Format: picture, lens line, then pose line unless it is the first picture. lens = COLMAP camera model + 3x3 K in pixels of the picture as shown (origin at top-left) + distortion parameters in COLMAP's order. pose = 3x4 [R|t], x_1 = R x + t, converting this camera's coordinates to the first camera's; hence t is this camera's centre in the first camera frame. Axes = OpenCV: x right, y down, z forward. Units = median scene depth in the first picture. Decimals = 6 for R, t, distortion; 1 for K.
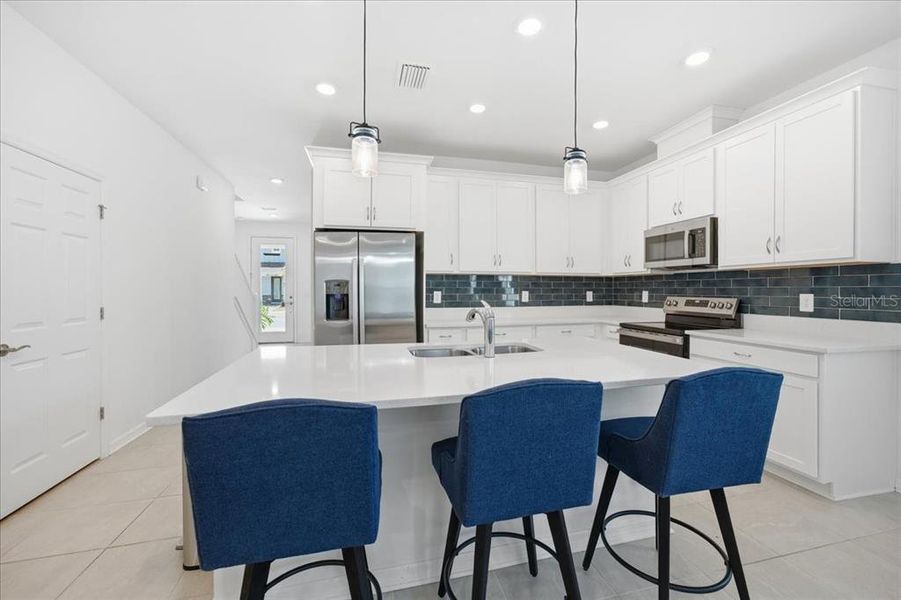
lens RADIAL K [[370.2, 0, 451.8], [0, 370.2, 291.1], [0, 0, 1]] dist [-0.001856, 0.000119]
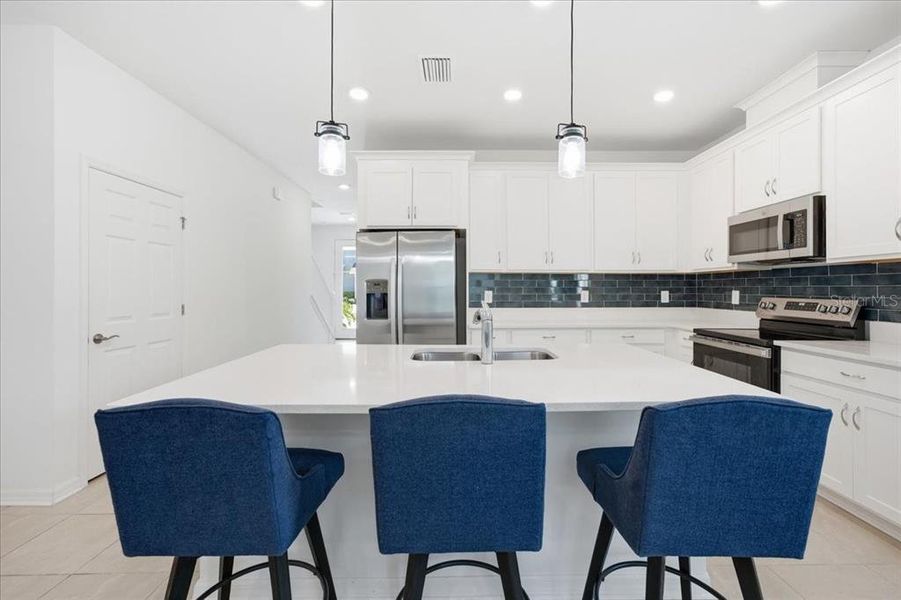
lens RADIAL K [[372.4, 0, 451.8], [0, 372.4, 287.5], [0, 0, 1]] dist [0.002466, 0.000606]
pose [[0.970573, -0.001017, -0.240805, 0.136938], [-0.000585, 0.999978, -0.006580, -0.001316], [0.240806, 0.006528, 0.970551, 0.050564]]
